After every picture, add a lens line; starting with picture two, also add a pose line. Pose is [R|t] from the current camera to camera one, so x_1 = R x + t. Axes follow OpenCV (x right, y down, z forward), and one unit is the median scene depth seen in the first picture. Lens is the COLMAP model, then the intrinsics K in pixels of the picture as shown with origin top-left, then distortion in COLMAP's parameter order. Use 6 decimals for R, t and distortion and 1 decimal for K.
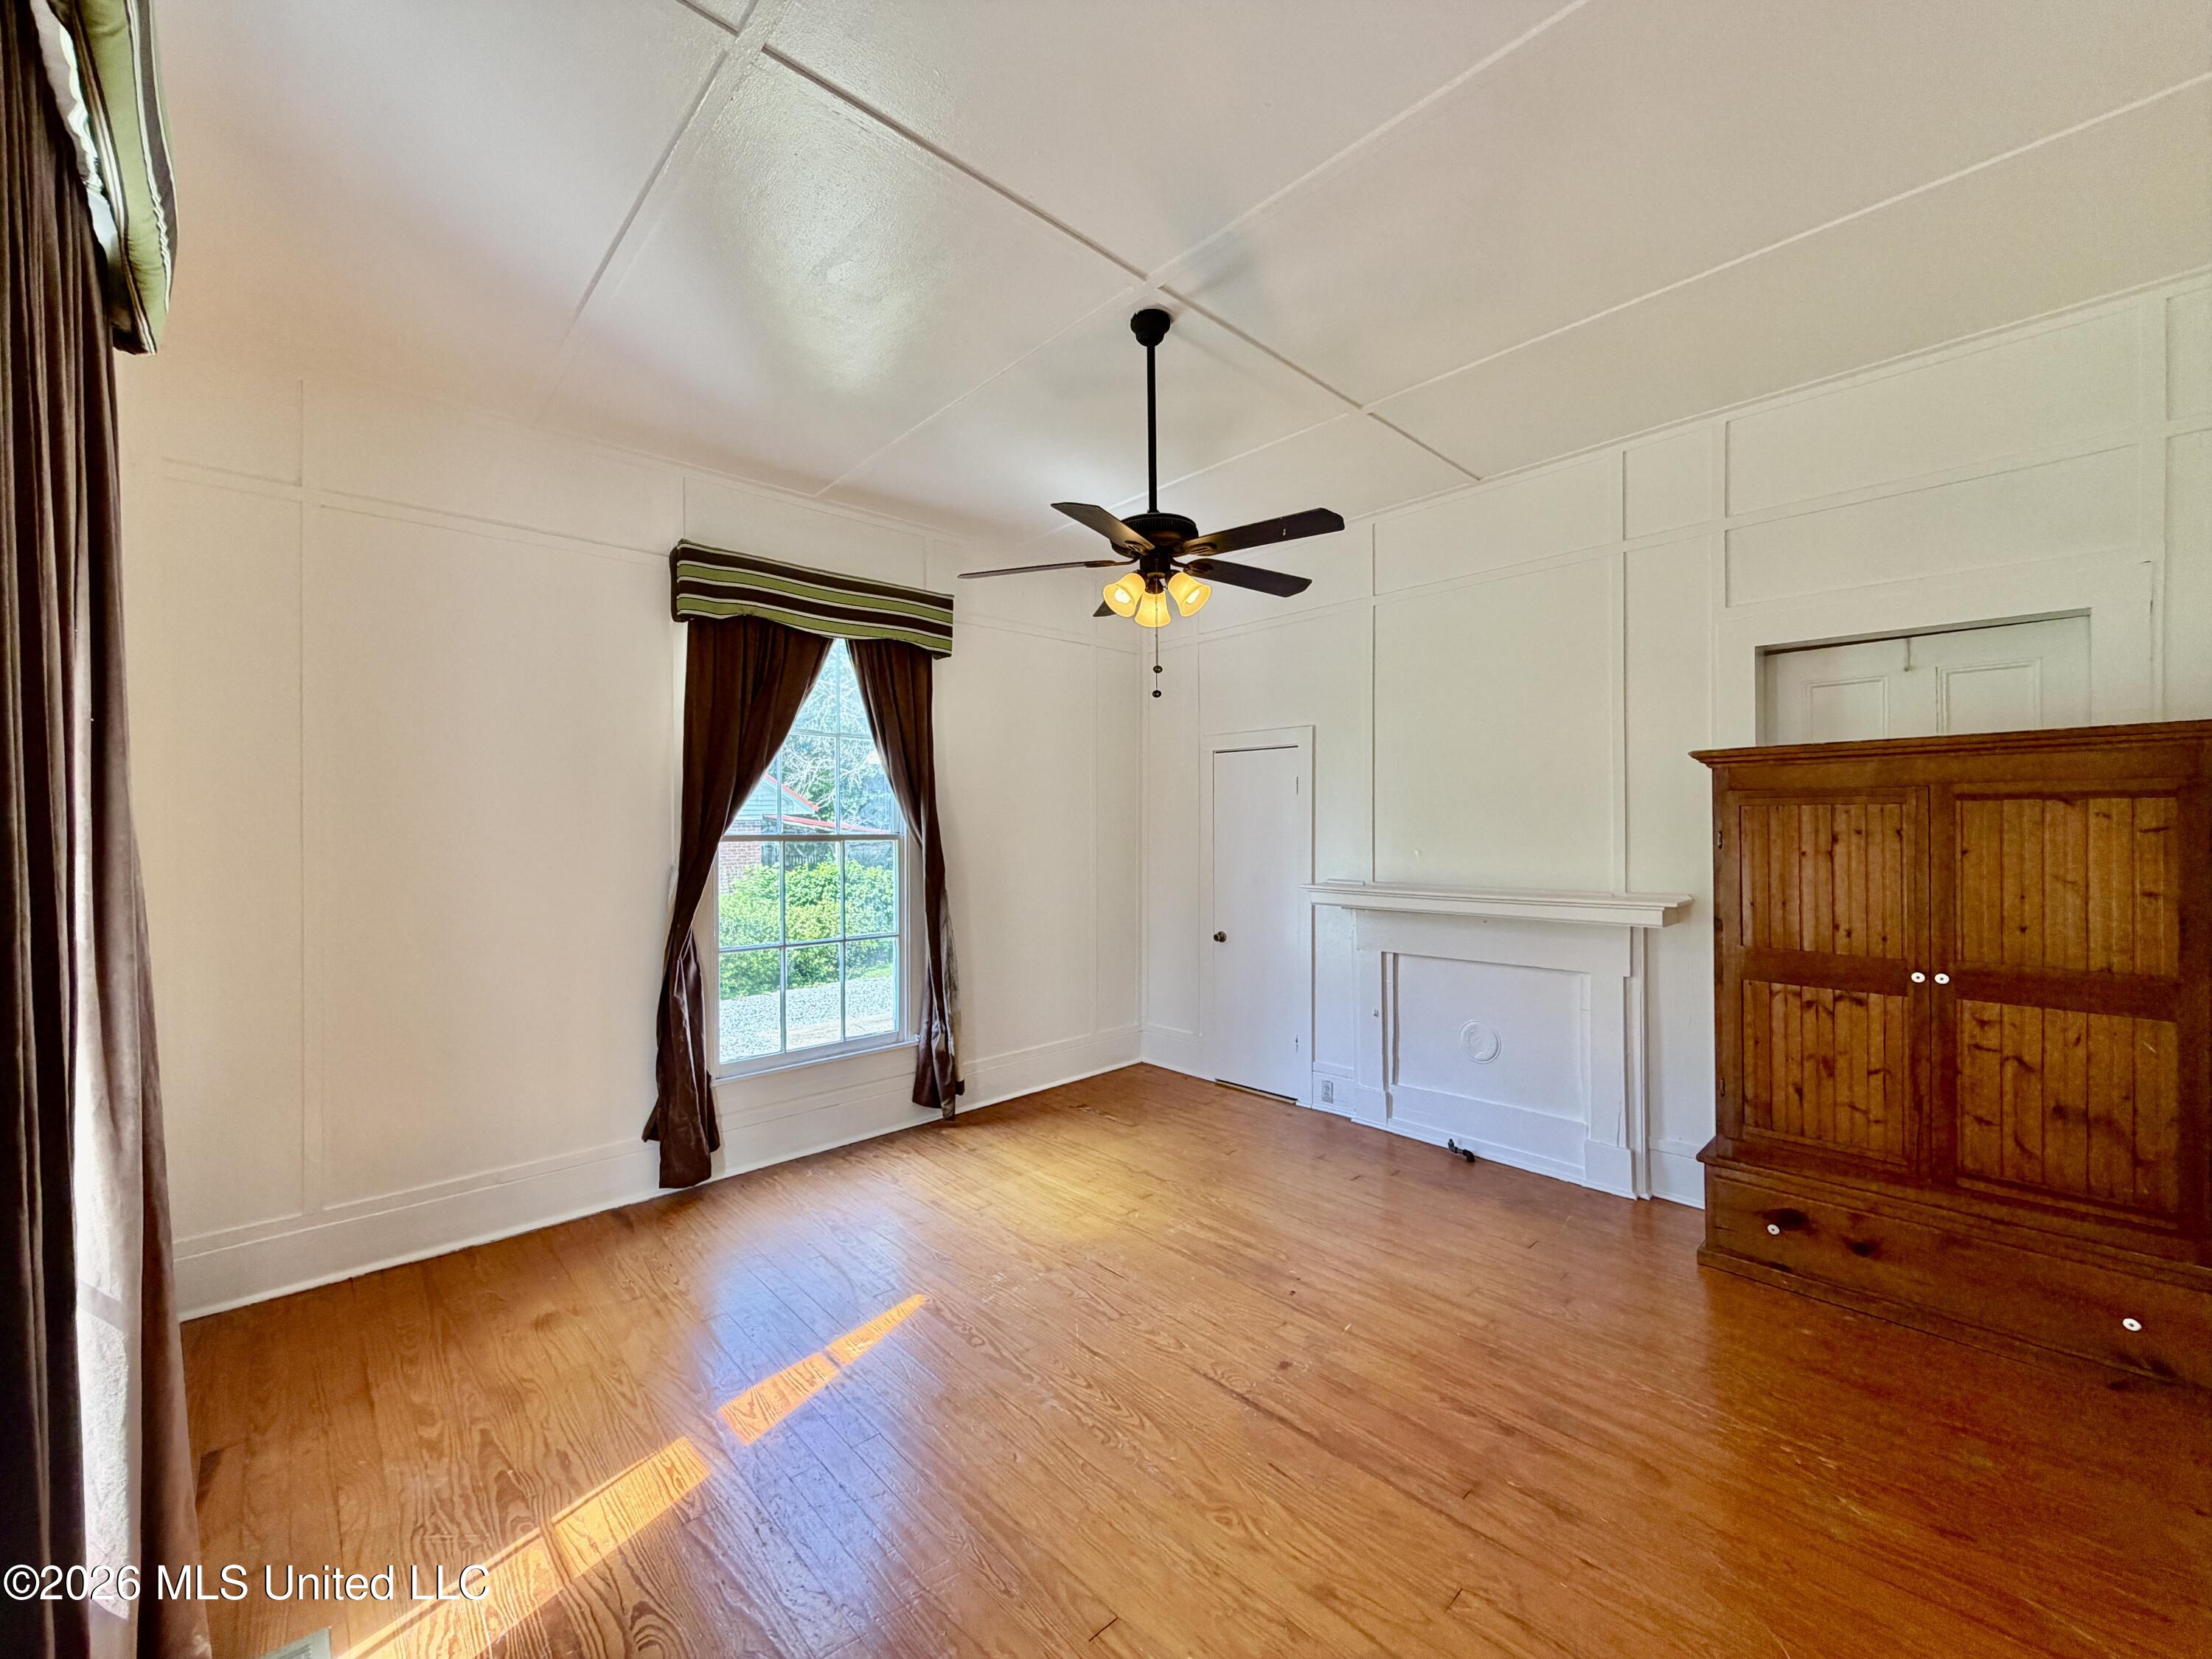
lens RADIAL K [[886.8, 0, 1090.0], [0, 886.8, 831.2], [0, 0, 1]] dist [0.001894, 0.000024]
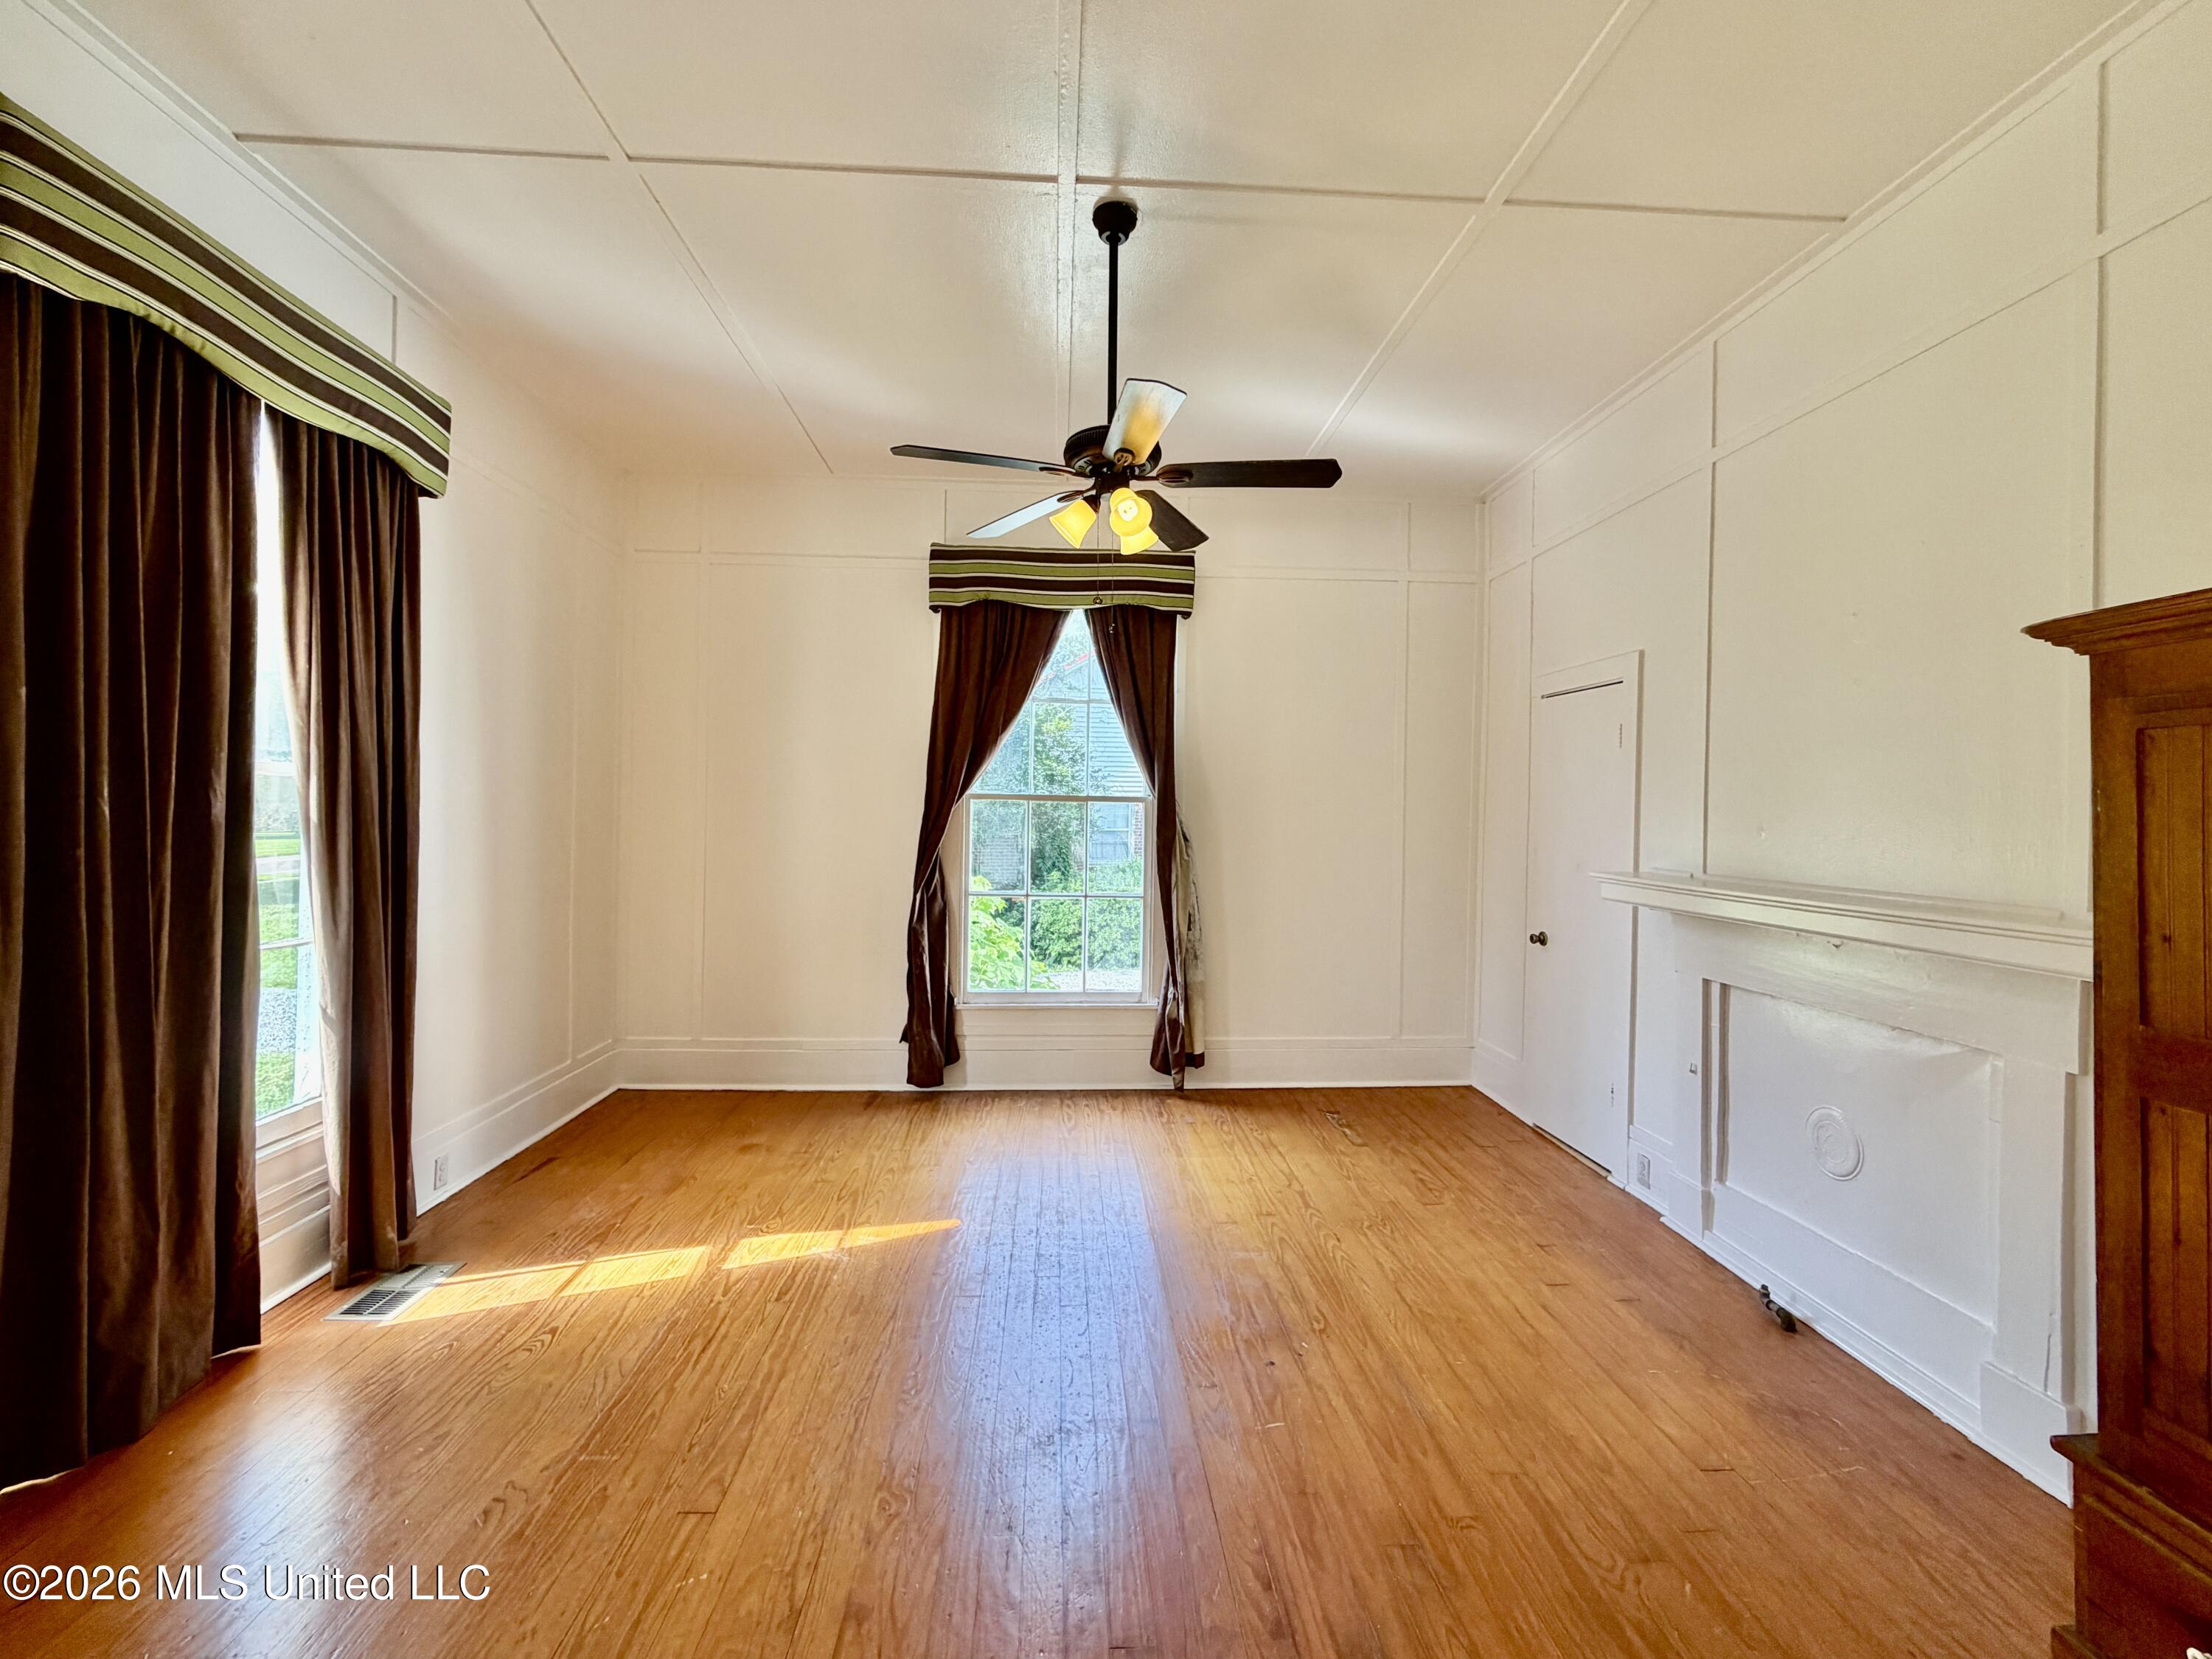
lens RADIAL K [[899.4, 0, 1093.7], [0, 899.4, 813.2], [0, 0, 1]] dist [0.000081, 0.000336]
pose [[0.766929, 0.022462, -0.641339, 0.456718], [-0.023692, 0.999697, 0.006681, 0.018828], [0.641294, 0.010071, 0.767229, 0.204532]]
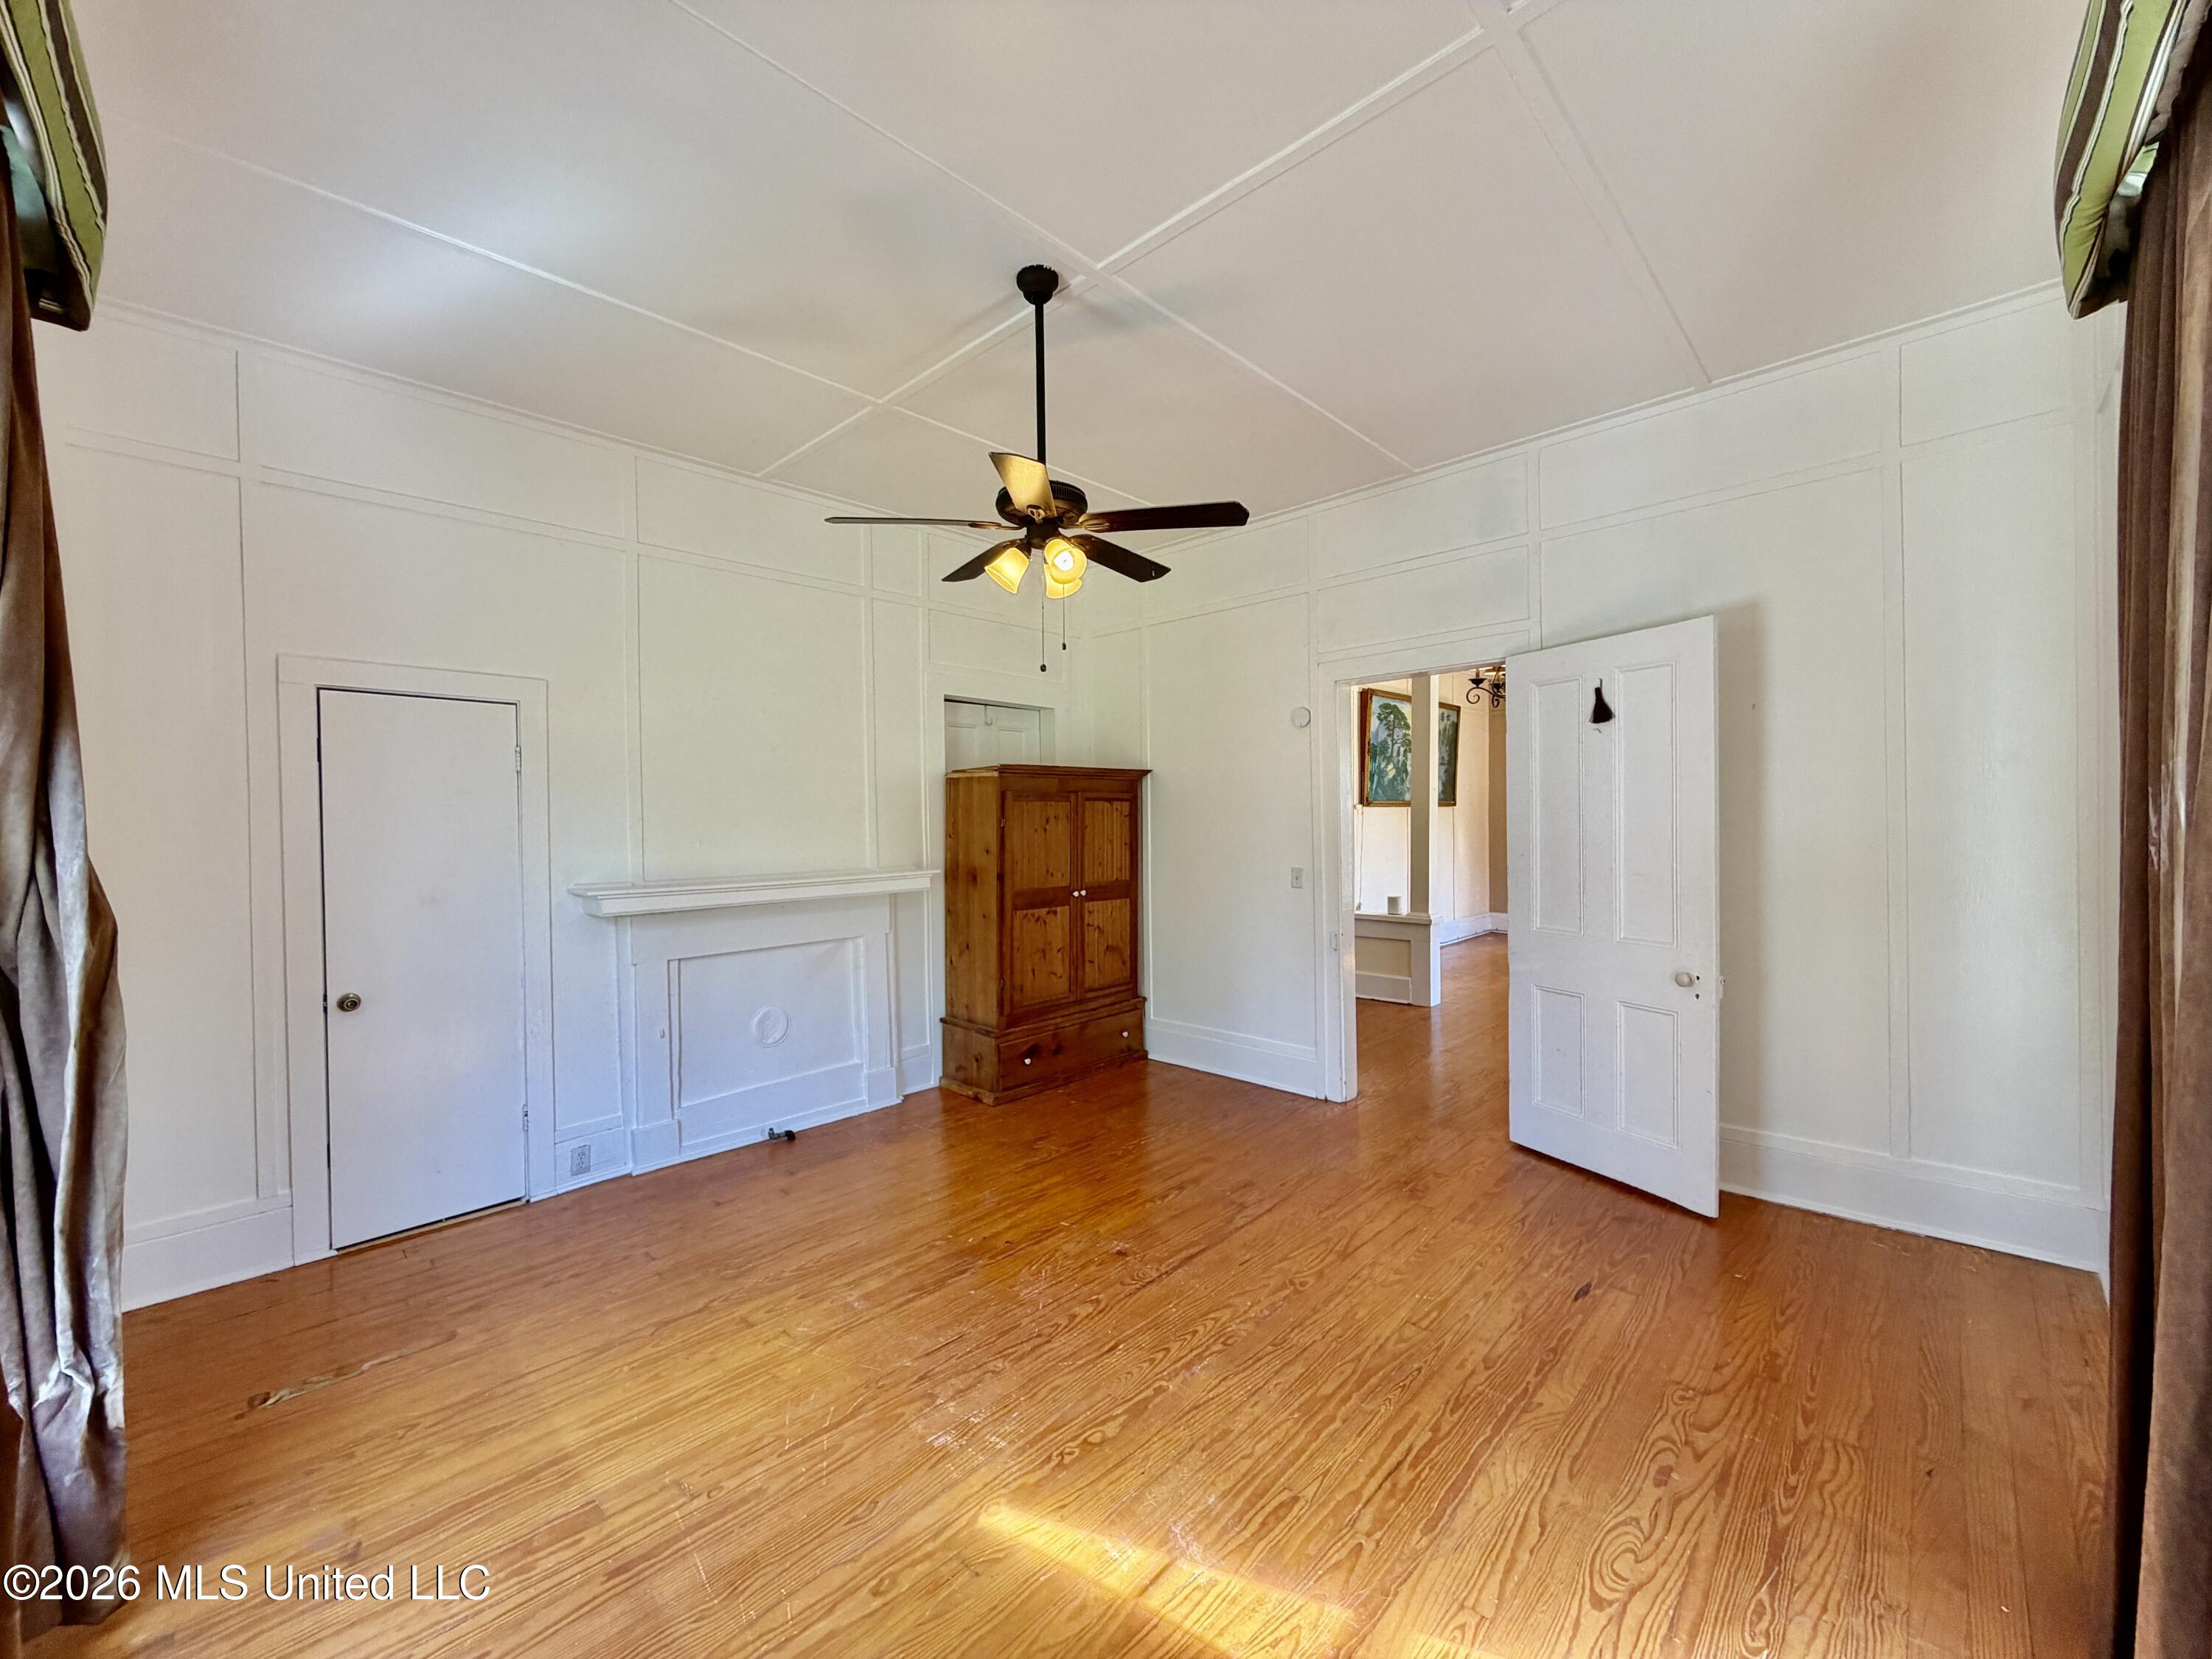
lens RADIAL K [[891.2, 0, 1106.0], [0, 891.2, 829.5], [0, 0, 1]] dist [0.000644, 0.000132]
pose [[-0.072355, -0.004591, 0.997368, -0.636324], [0.018200, 0.999817, 0.005922, 0.011797], [-0.997213, 0.018581, -0.072258, 0.708161]]
